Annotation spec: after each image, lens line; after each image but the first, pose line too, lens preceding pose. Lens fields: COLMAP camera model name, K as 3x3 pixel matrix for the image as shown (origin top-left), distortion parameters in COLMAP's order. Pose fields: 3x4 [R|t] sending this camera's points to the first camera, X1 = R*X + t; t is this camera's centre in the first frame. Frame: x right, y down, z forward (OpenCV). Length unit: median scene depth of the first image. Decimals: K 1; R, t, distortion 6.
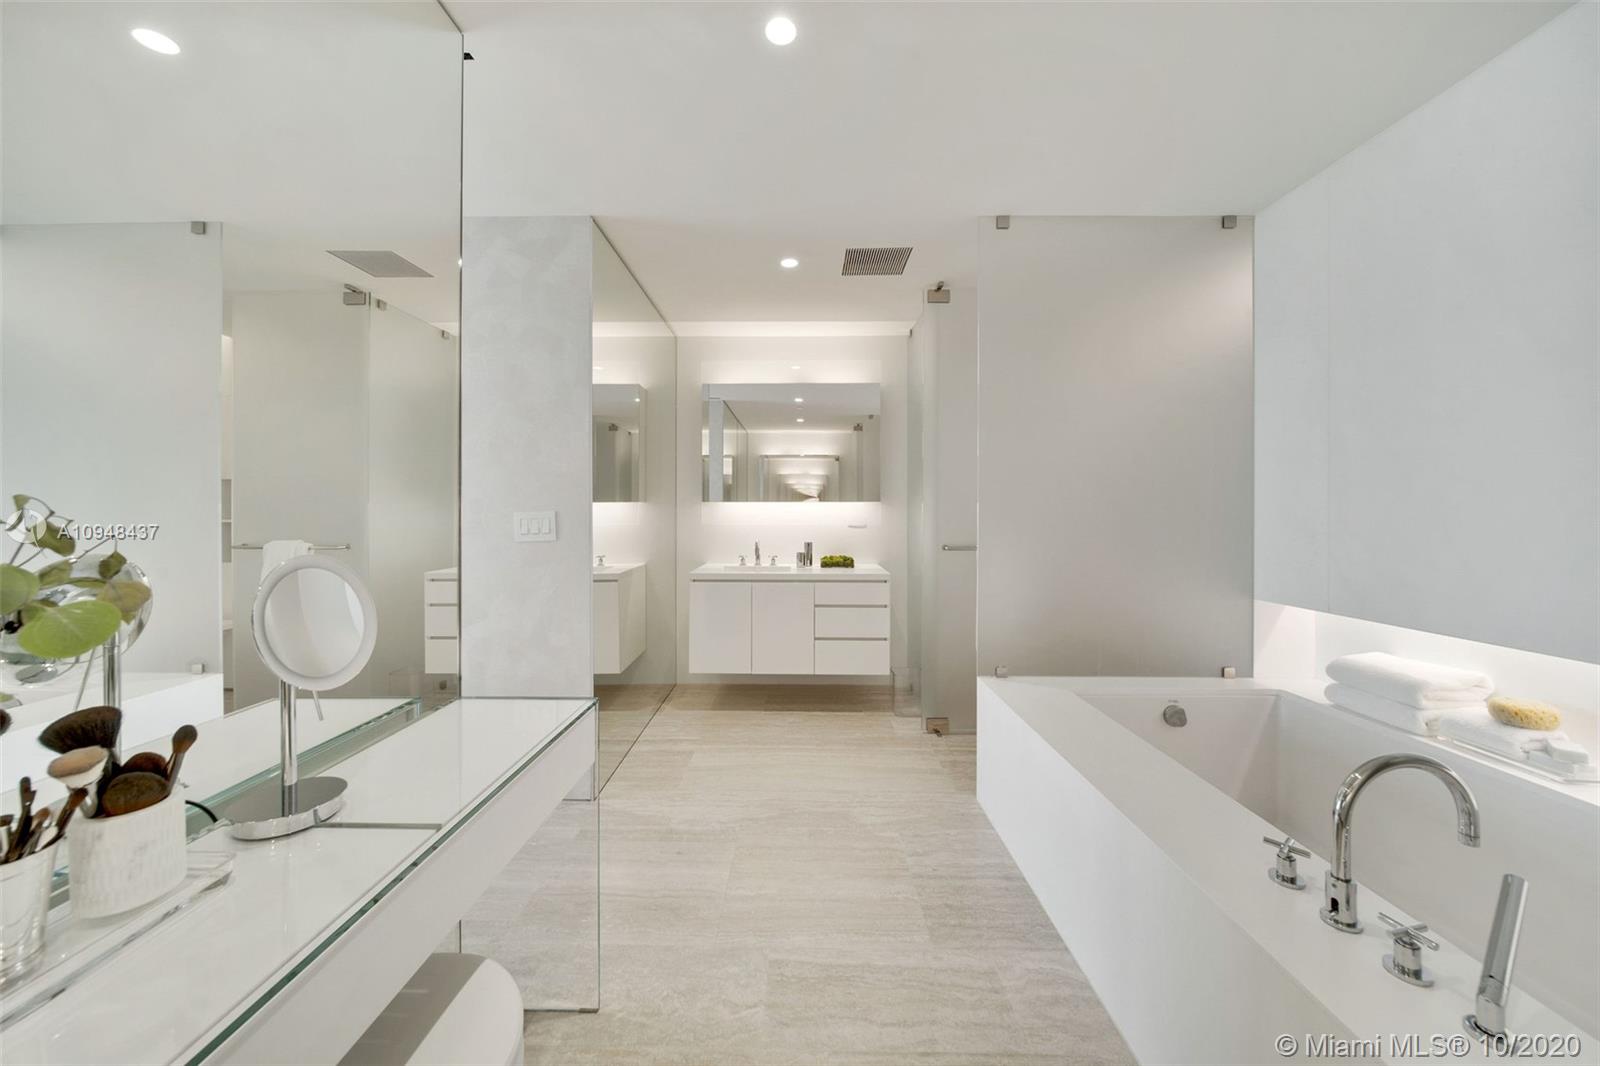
lens RADIAL K [[578.1, 0, 785.0], [0, 578.1, 521.0], [0, 0, 1]] dist [0.004100, -0.001405]
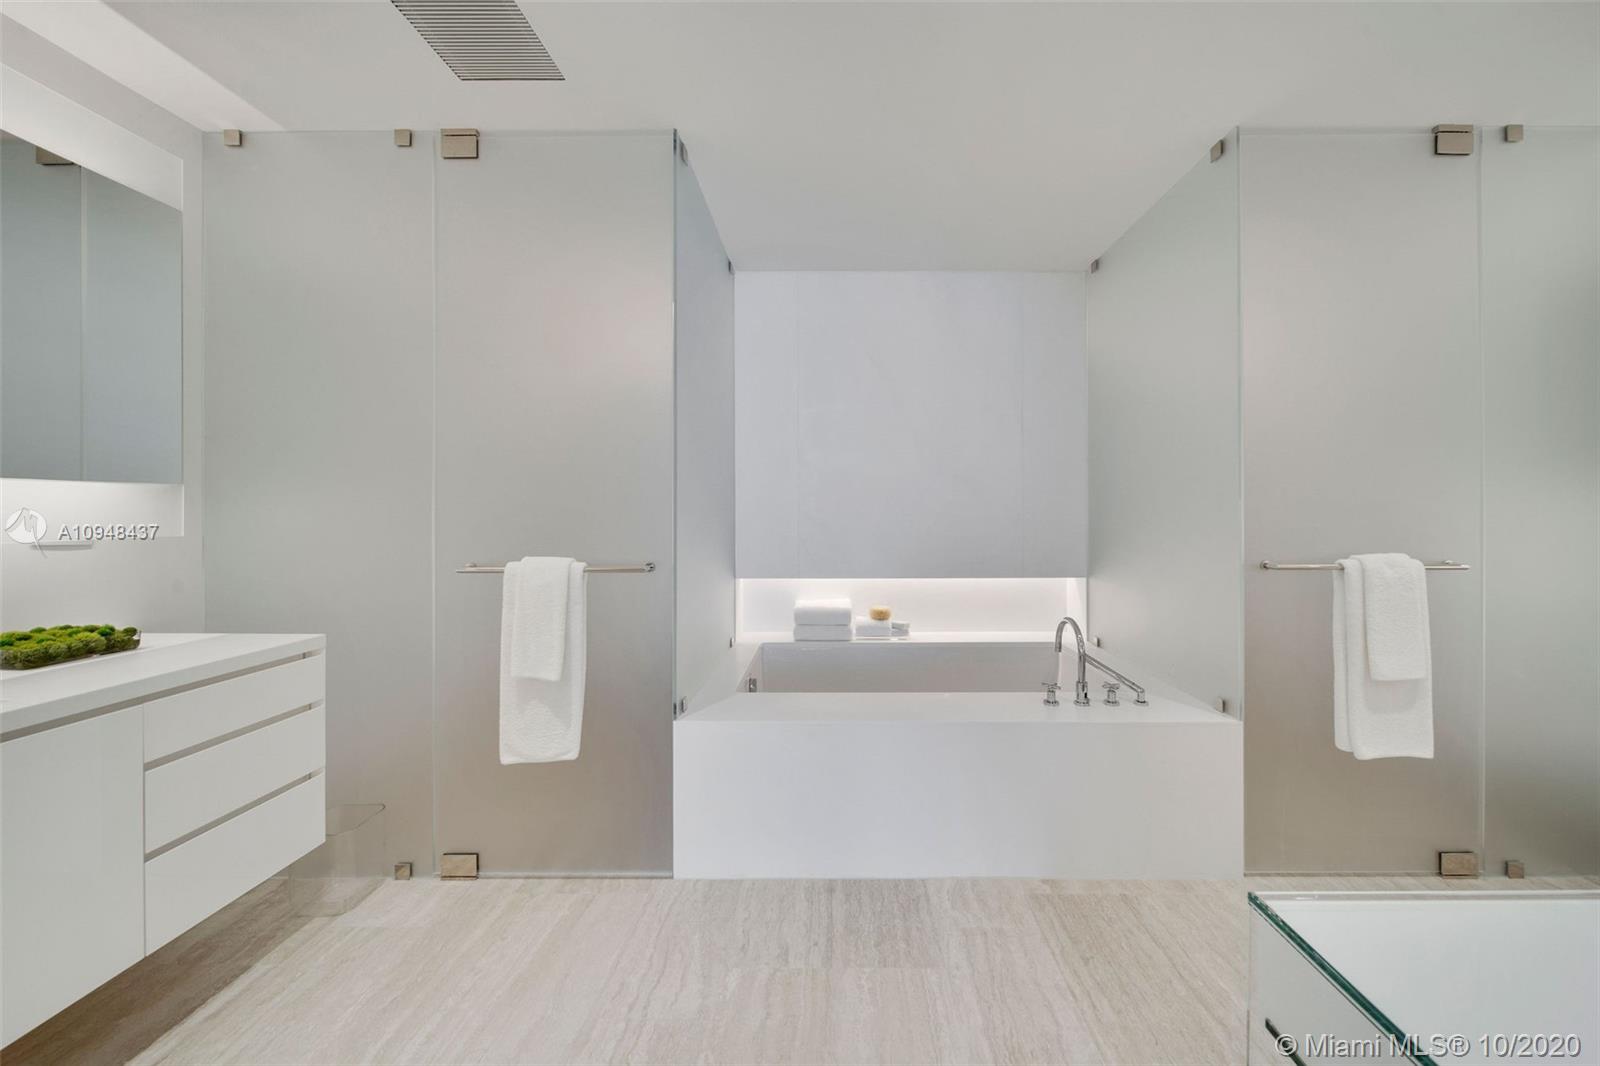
lens RADIAL K [[607.8, 0, 810.7], [0, 607.8, 496.2], [0, 0, 1]] dist [0.004141, -0.001611]
pose [[-0.047398, 0.020447, 0.998667, -0.537018], [0.013494, 0.999712, -0.019828, -0.019112], [-0.998785, 0.012536, -0.047660, 0.893035]]
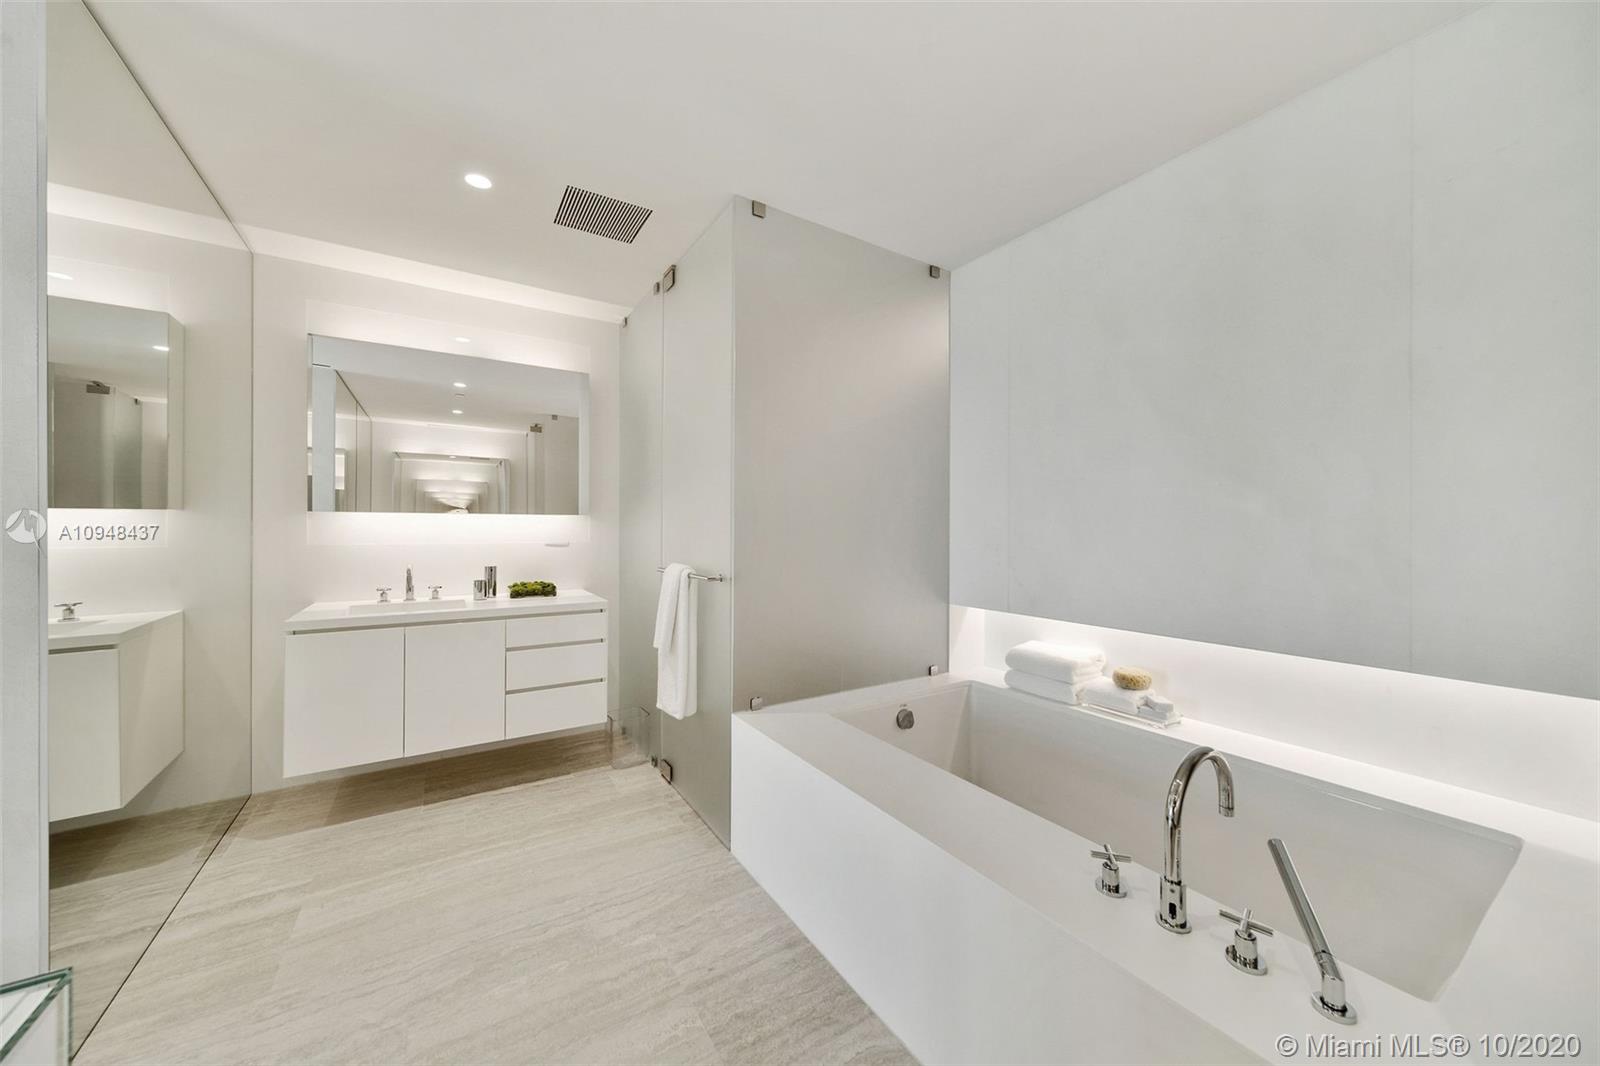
lens RADIAL K [[578.1, 0, 813.1], [0, 578.1, 531.6], [0, 0, 1]] dist [0.004100, -0.001405]
pose [[0.823972, -0.001129, 0.566629, -0.070529], [0.005101, 0.999972, -0.005424, -0.004774], [-0.566607, 0.007360, 0.823955, 0.211627]]
